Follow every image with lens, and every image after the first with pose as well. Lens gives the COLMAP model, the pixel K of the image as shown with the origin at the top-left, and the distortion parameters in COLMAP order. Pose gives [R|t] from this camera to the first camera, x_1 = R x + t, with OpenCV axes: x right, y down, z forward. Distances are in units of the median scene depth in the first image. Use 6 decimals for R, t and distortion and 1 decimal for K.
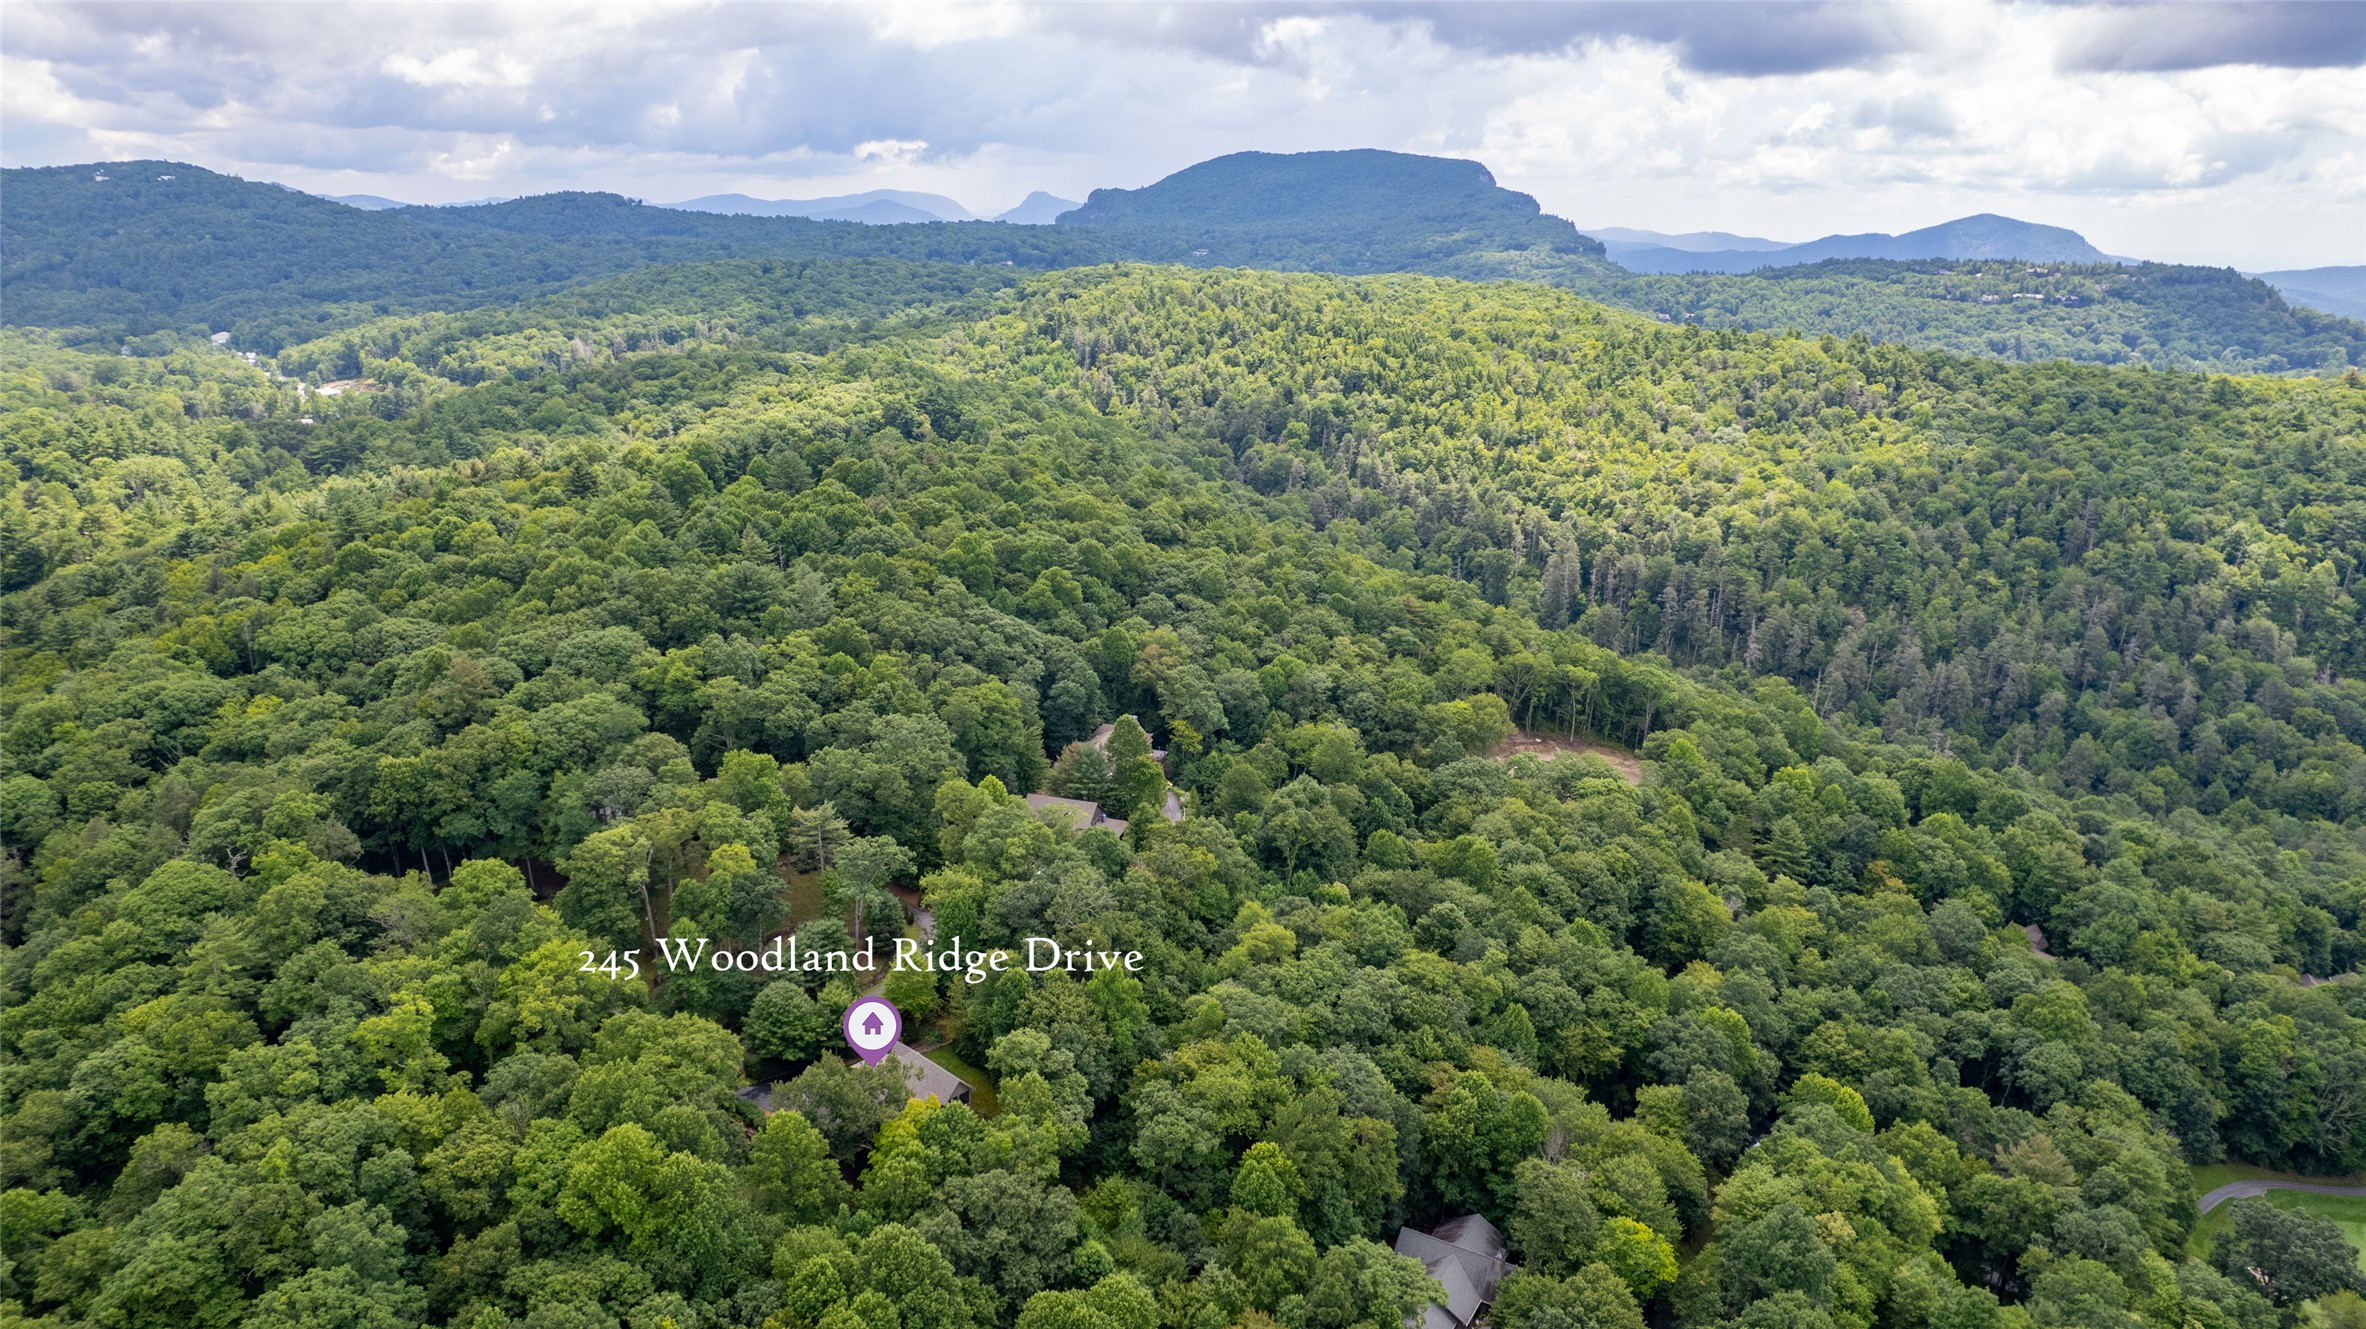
lens RADIAL K [[1501.7, 0, 1201.7], [0, 1501.7, 666.7], [0, 0, 1]] dist [-0.070194, 0.055199]
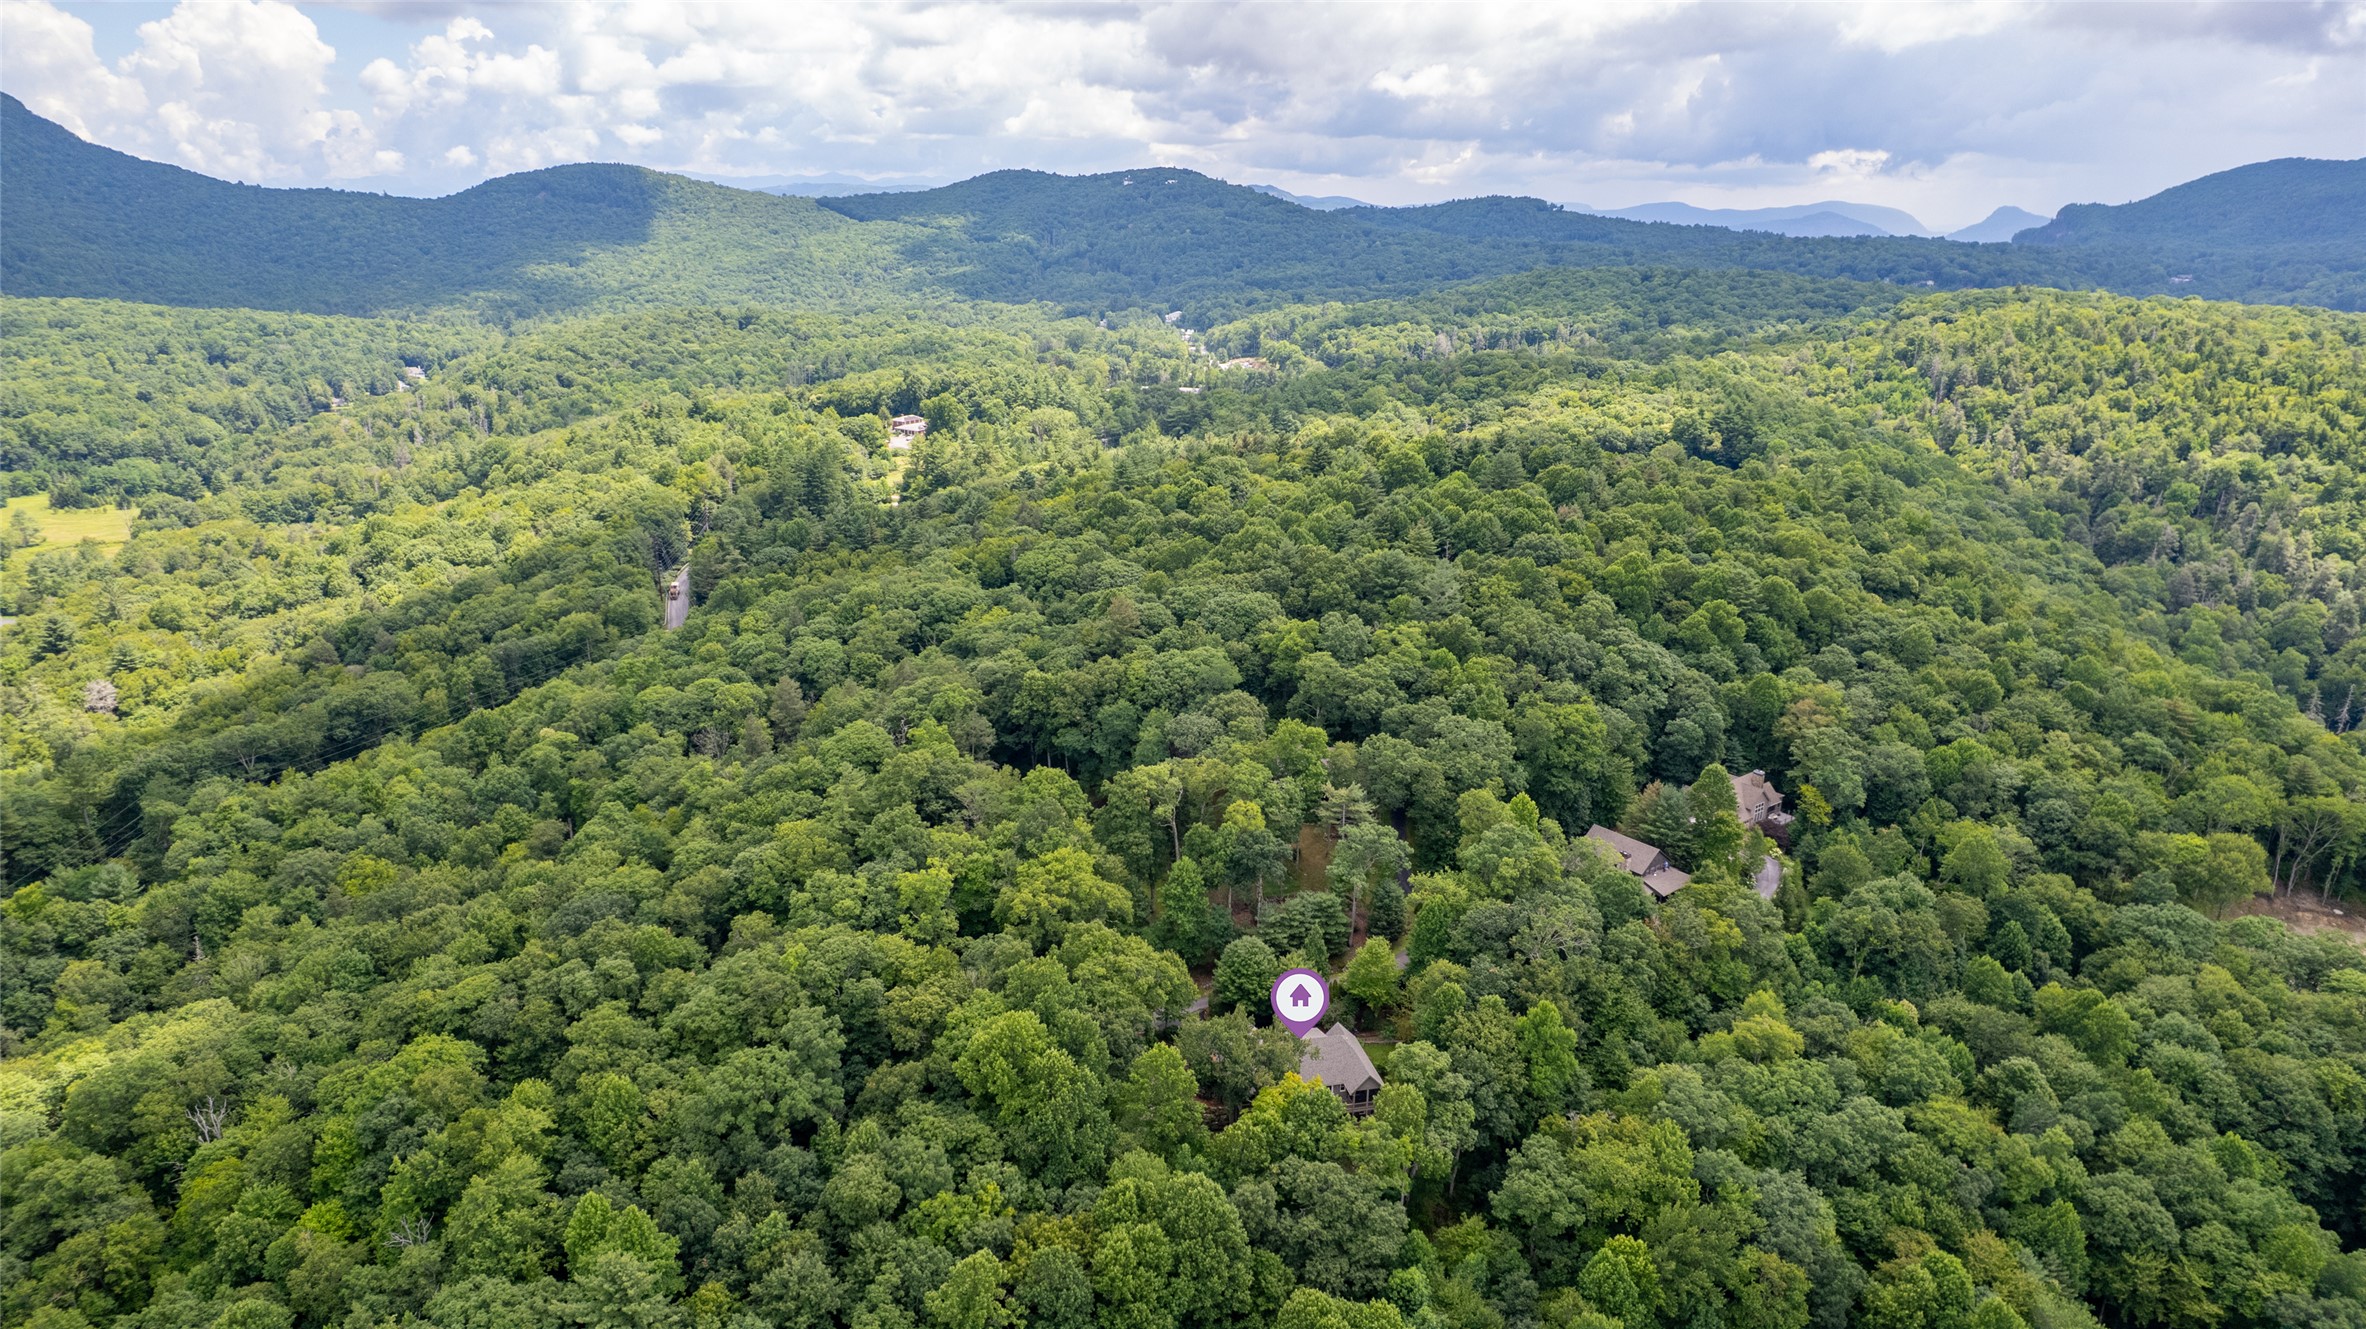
lens RADIAL K [[1501.7, 0, 1201.9], [0, 1501.7, 665.6], [0, 0, 1]] dist [-0.070194, 0.055199]
pose [[0.832771, 0.165432, -0.528323, 0.145924], [-0.168482, 0.984776, 0.042790, -0.012486], [0.527358, 0.053379, 0.847965, 0.042996]]
